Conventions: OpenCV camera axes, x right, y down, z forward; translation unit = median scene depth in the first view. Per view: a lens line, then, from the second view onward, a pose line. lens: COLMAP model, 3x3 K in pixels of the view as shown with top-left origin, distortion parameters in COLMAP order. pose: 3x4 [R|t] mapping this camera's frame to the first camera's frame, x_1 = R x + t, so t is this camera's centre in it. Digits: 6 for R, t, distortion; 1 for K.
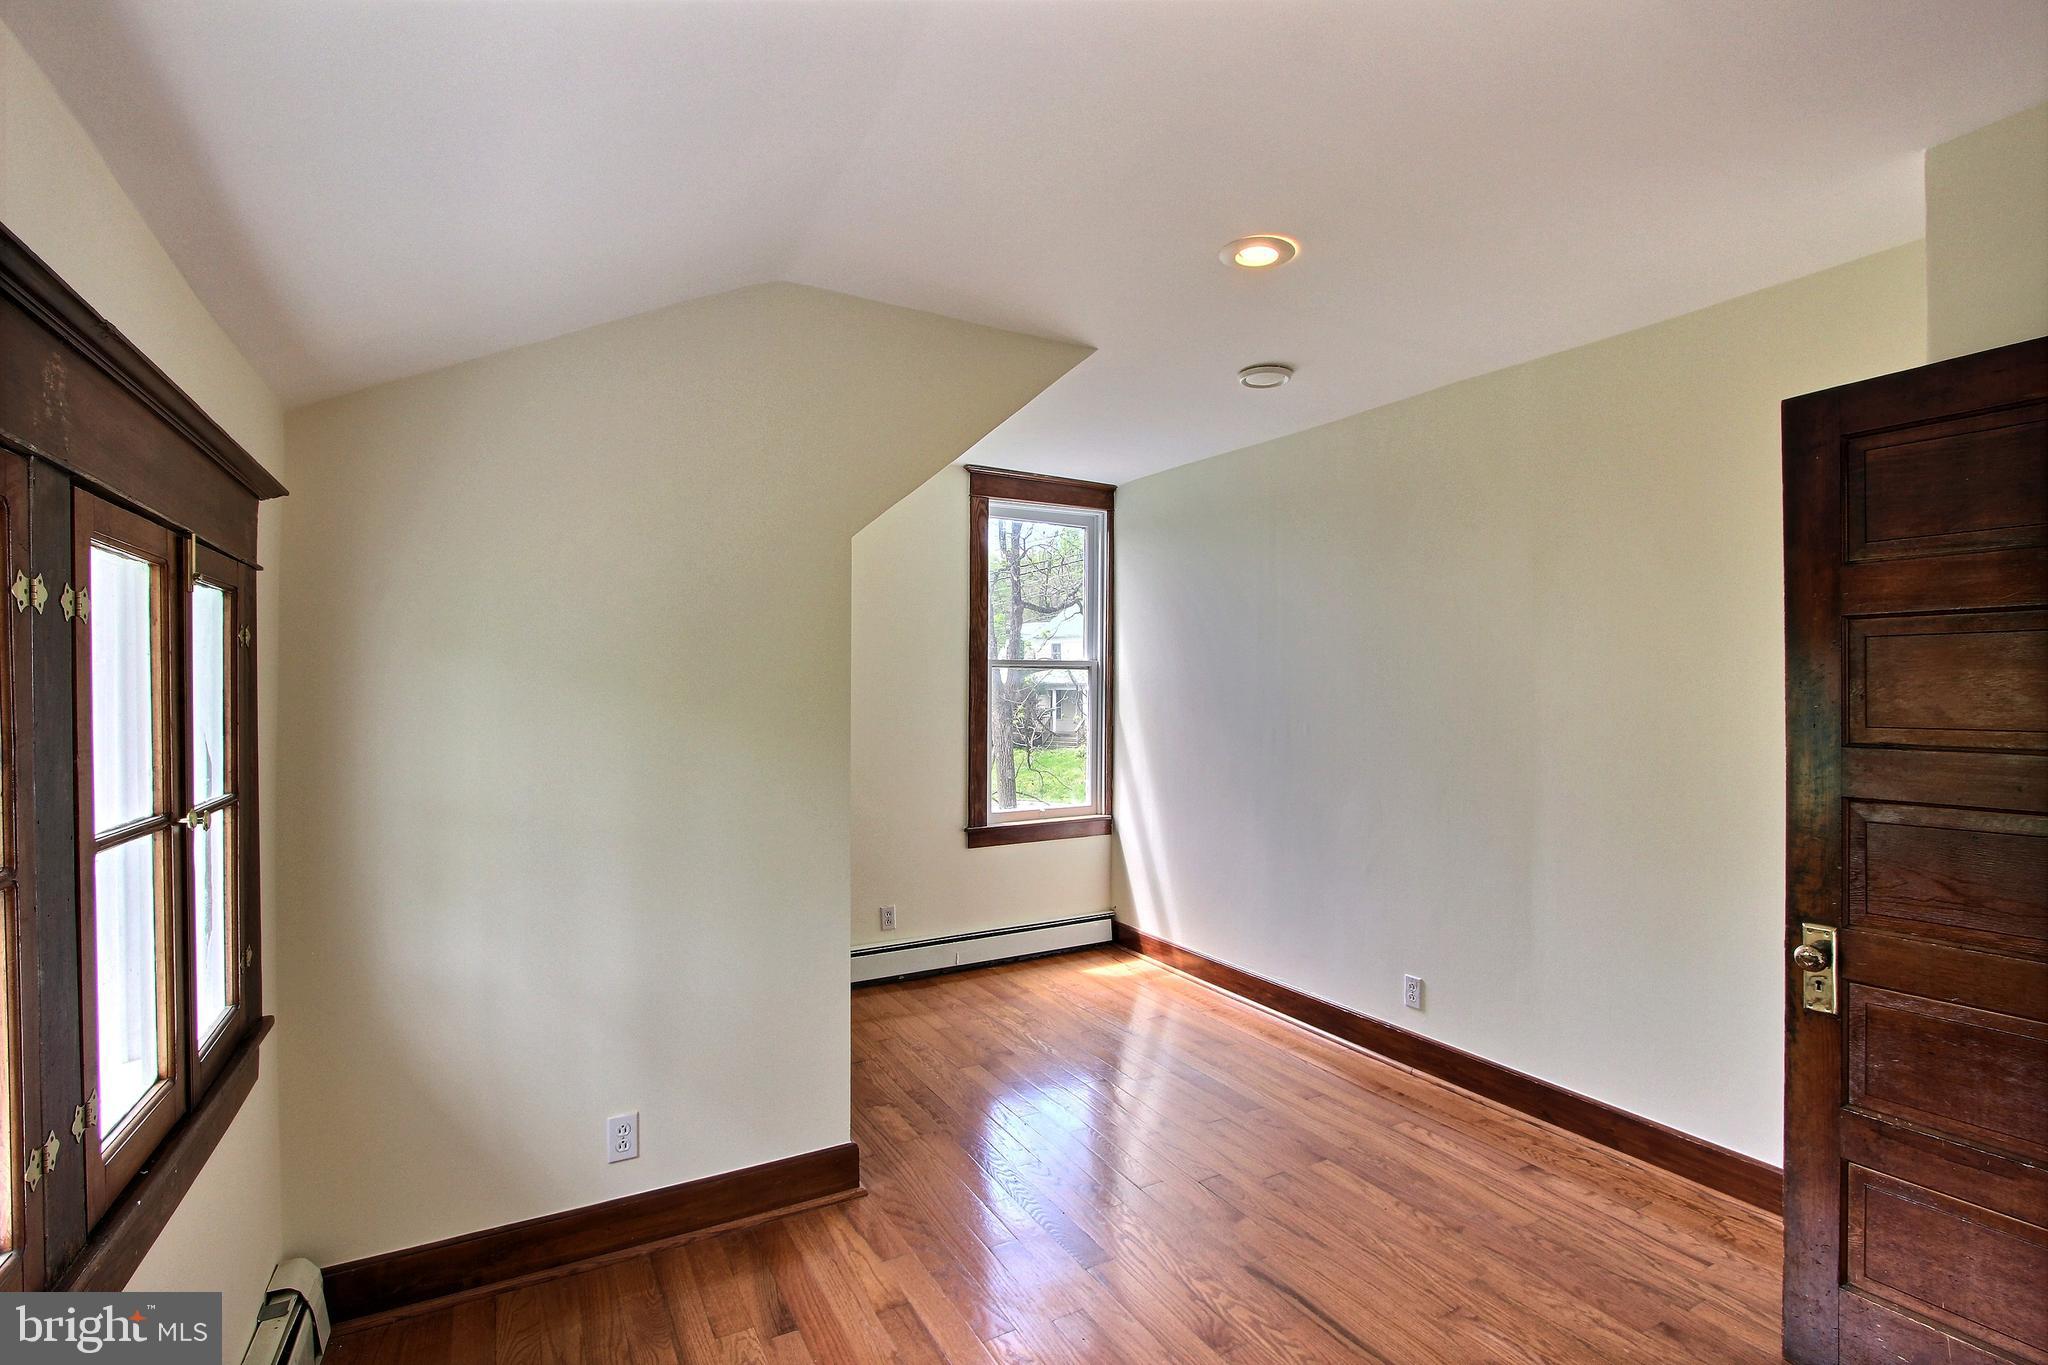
lens RADIAL K [[942.6, 0, 1025.8], [0, 942.6, 688.1], [0, 0, 1]] dist [-0.019044, 0.001192]
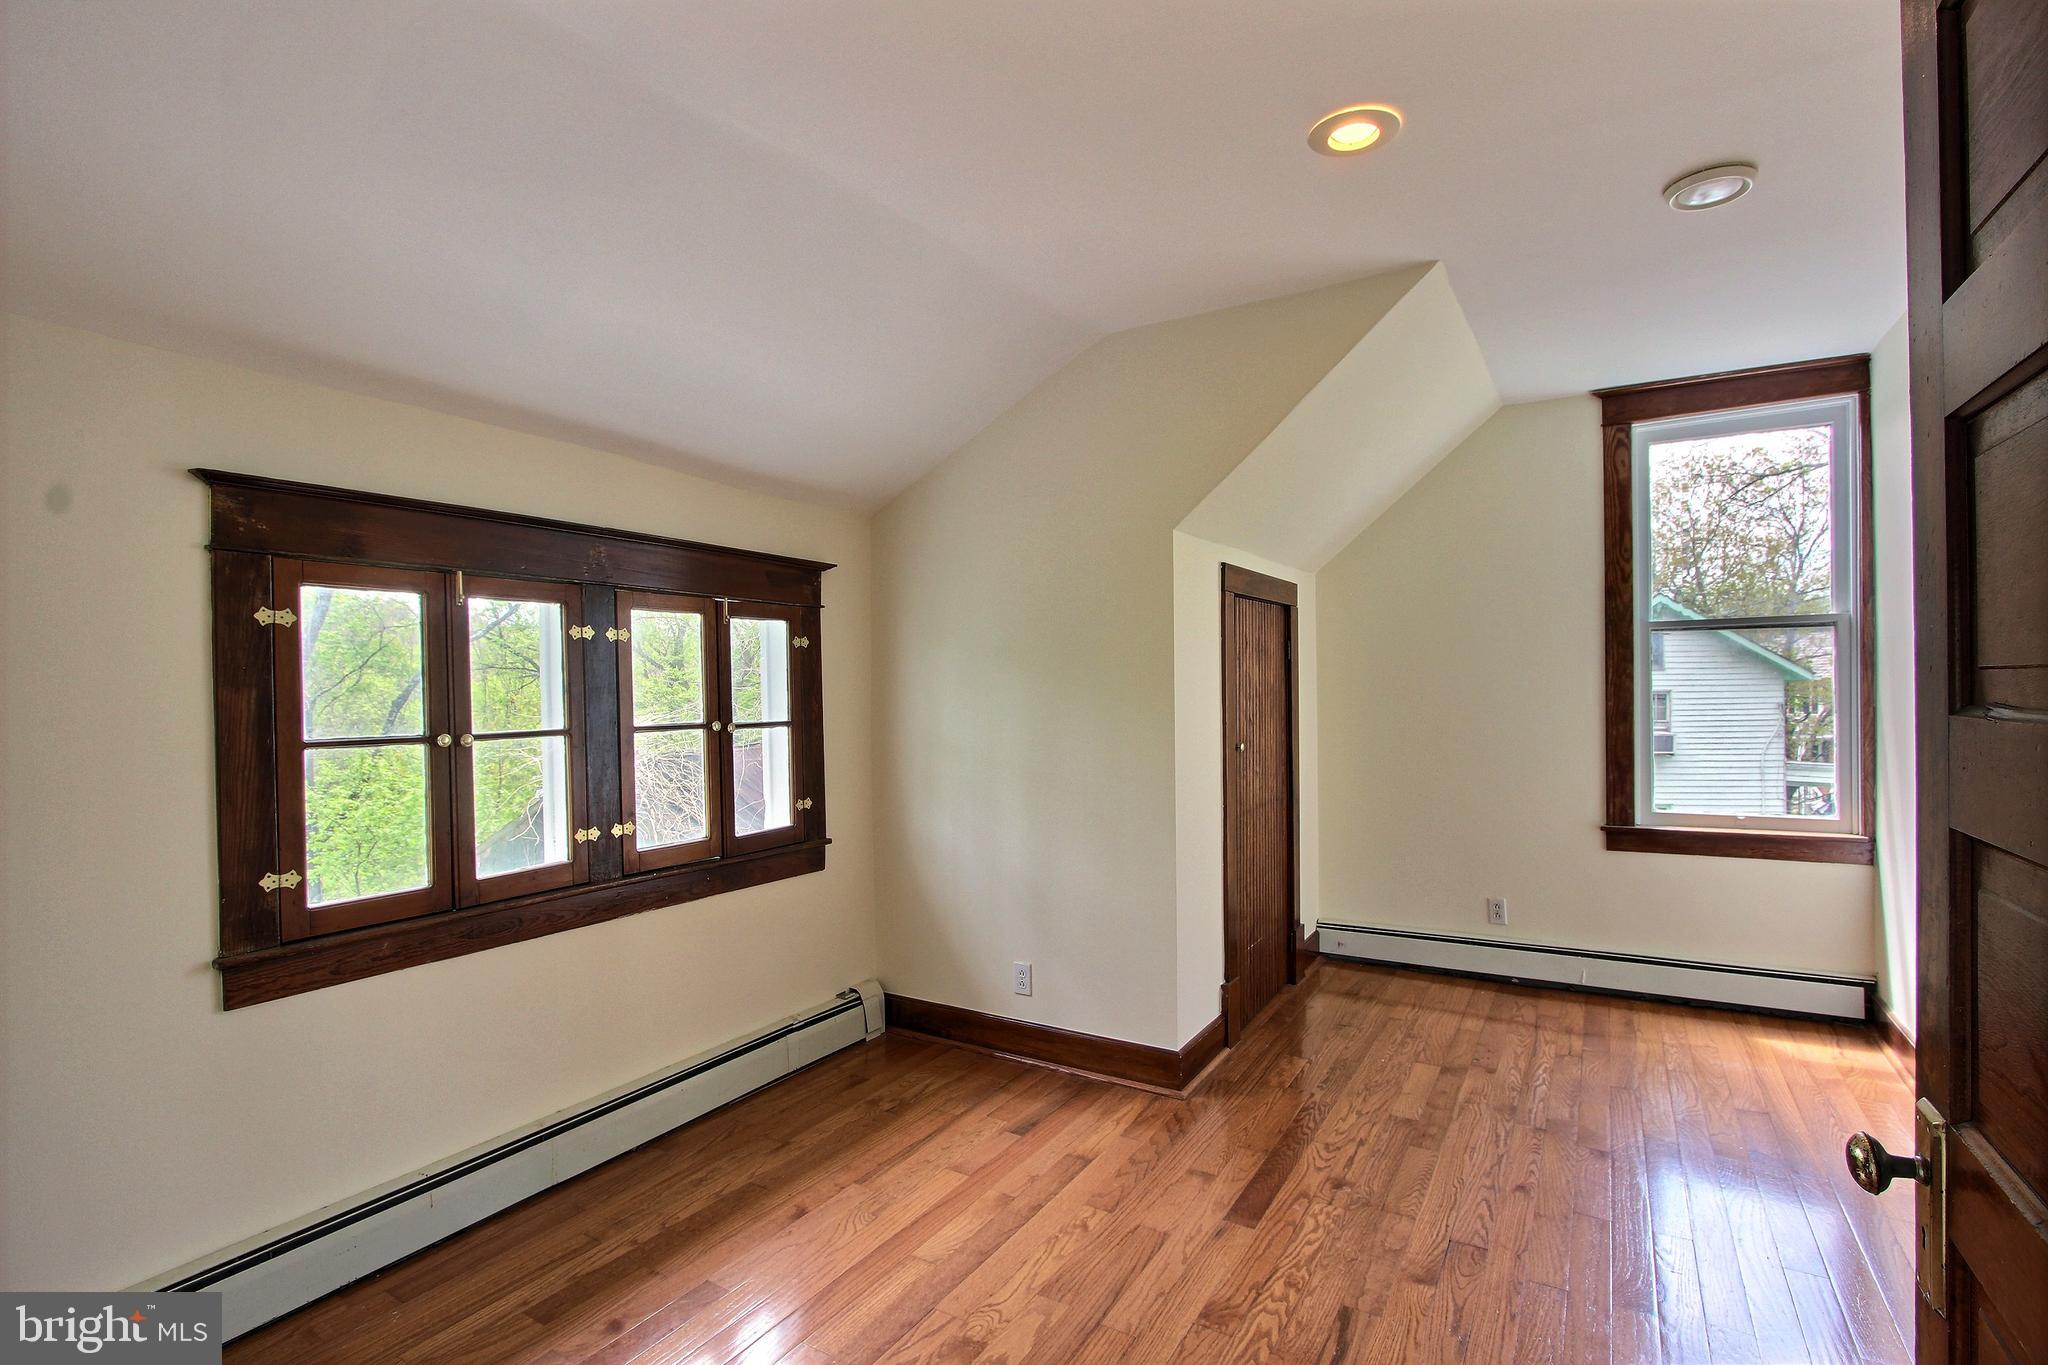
lens RADIAL K [[942.6, 0, 1037.5], [0, 942.6, 685.6], [0, 0, 1]] dist [-0.019044, 0.001192]
pose [[0.490737, -0.006637, -0.871282, 0.440635], [0.015951, 0.999872, 0.001367, 0.016066], [0.871162, -0.014568, 0.490780, 0.168198]]
